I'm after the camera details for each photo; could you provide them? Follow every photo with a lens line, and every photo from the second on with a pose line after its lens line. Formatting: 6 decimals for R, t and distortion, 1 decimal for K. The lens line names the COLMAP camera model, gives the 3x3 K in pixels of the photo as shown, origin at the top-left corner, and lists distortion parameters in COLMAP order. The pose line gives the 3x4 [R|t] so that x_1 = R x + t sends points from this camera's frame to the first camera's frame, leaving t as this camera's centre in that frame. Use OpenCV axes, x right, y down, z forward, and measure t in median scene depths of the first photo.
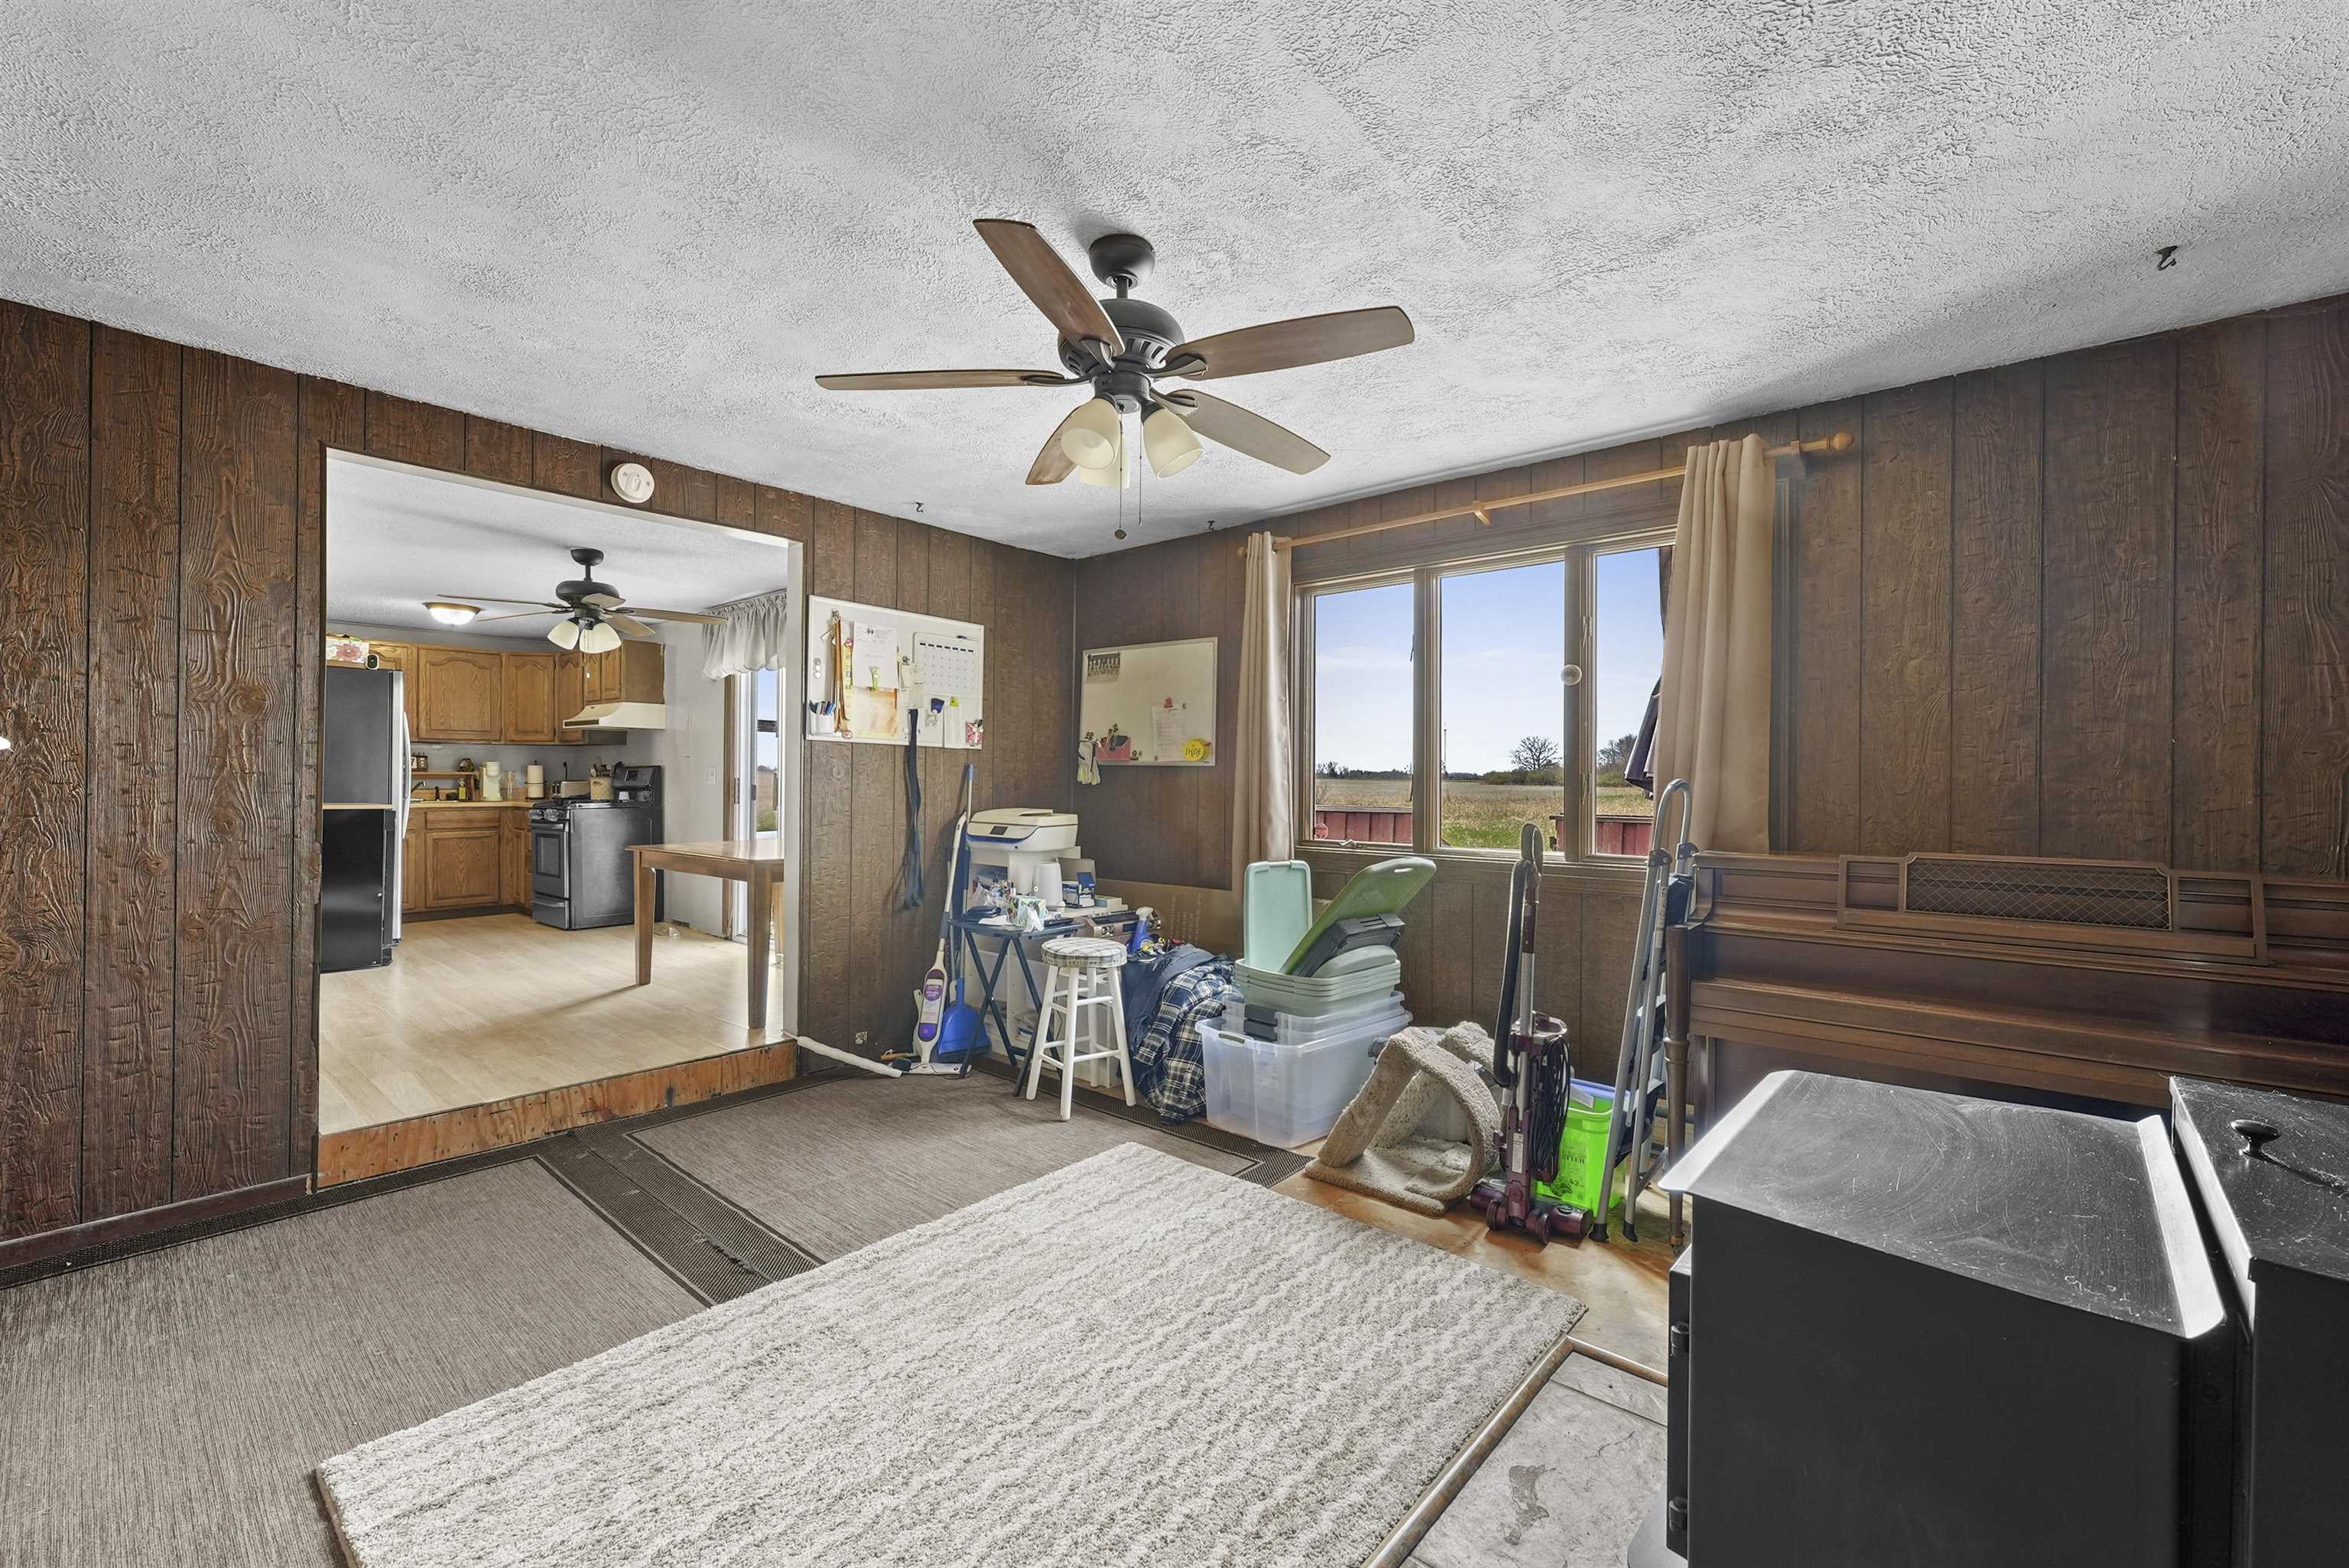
lens RADIAL K [[963.1, 0, 1174.5], [0, 963.1, 784.0], [0, 0, 1]] dist [-0.000003, -0.000041]
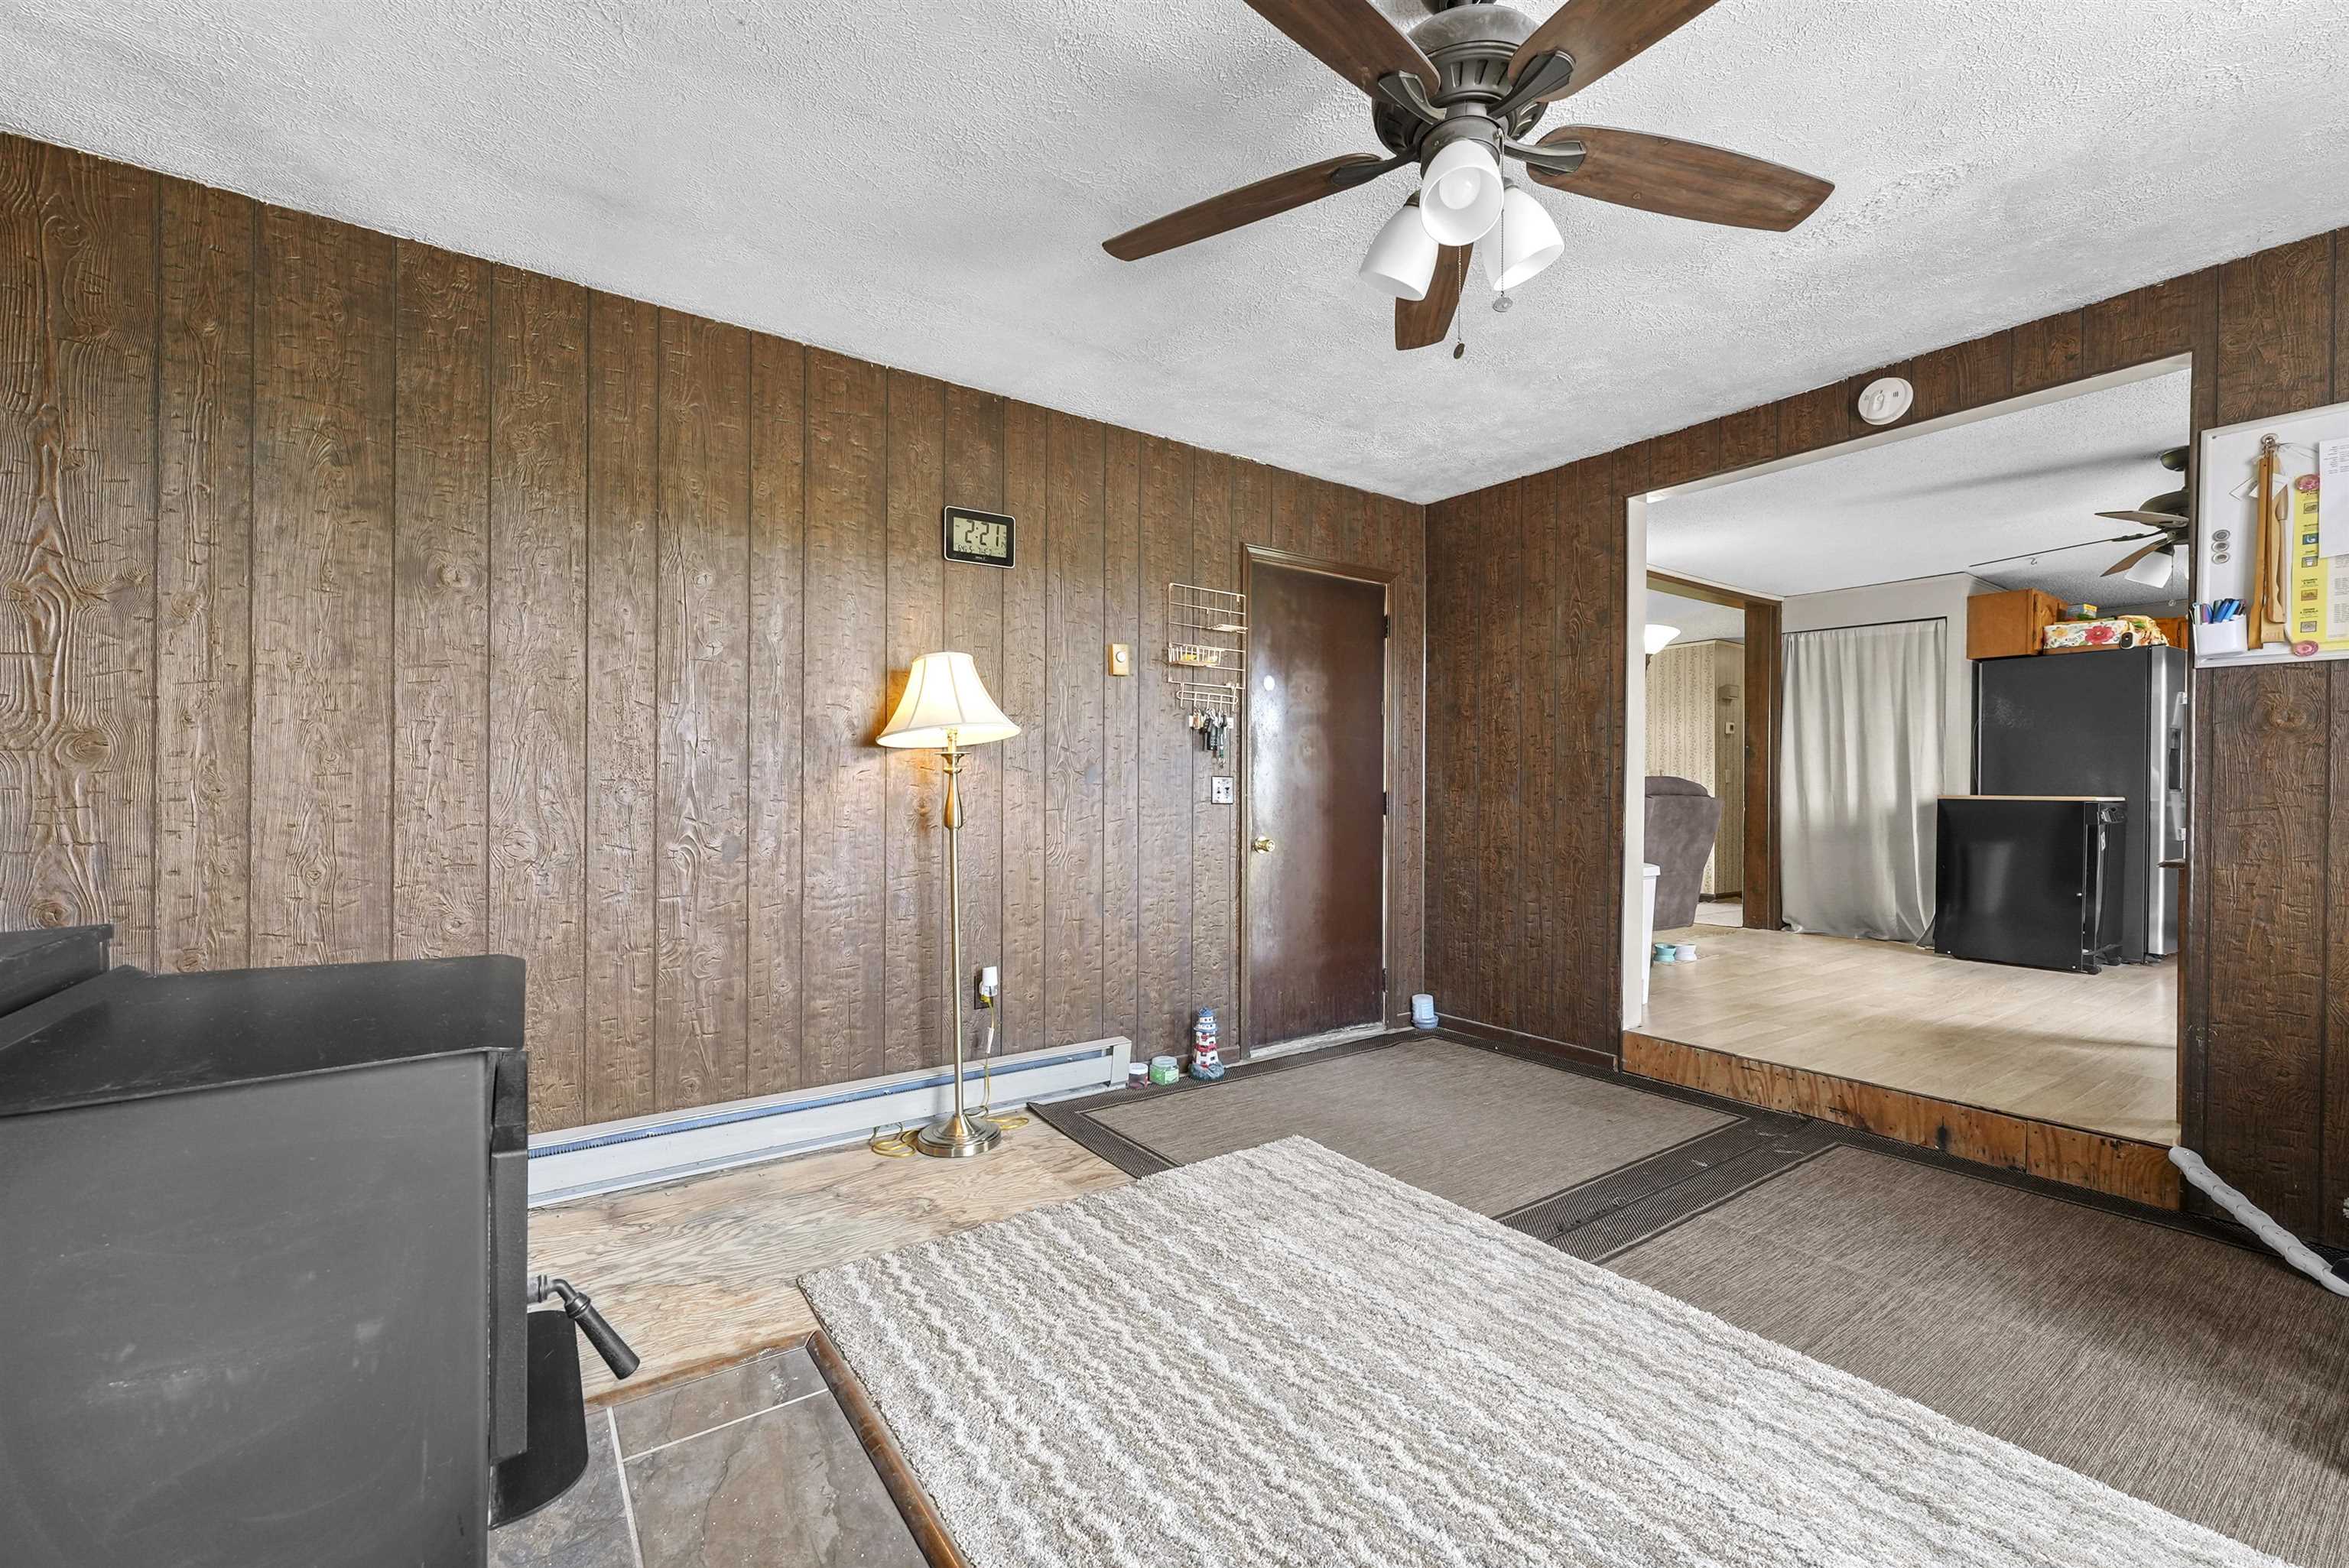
lens RADIAL K [[960.5, 0, 1169.7], [0, 960.5, 794.4], [0, 0, 1]] dist [-0.000434, -0.000201]
pose [[-0.235279, -0.006395, -0.971907, 0.469546], [-0.009252, 0.999948, -0.004340, 0.054815], [0.971884, 0.007971, -0.235326, 0.647726]]
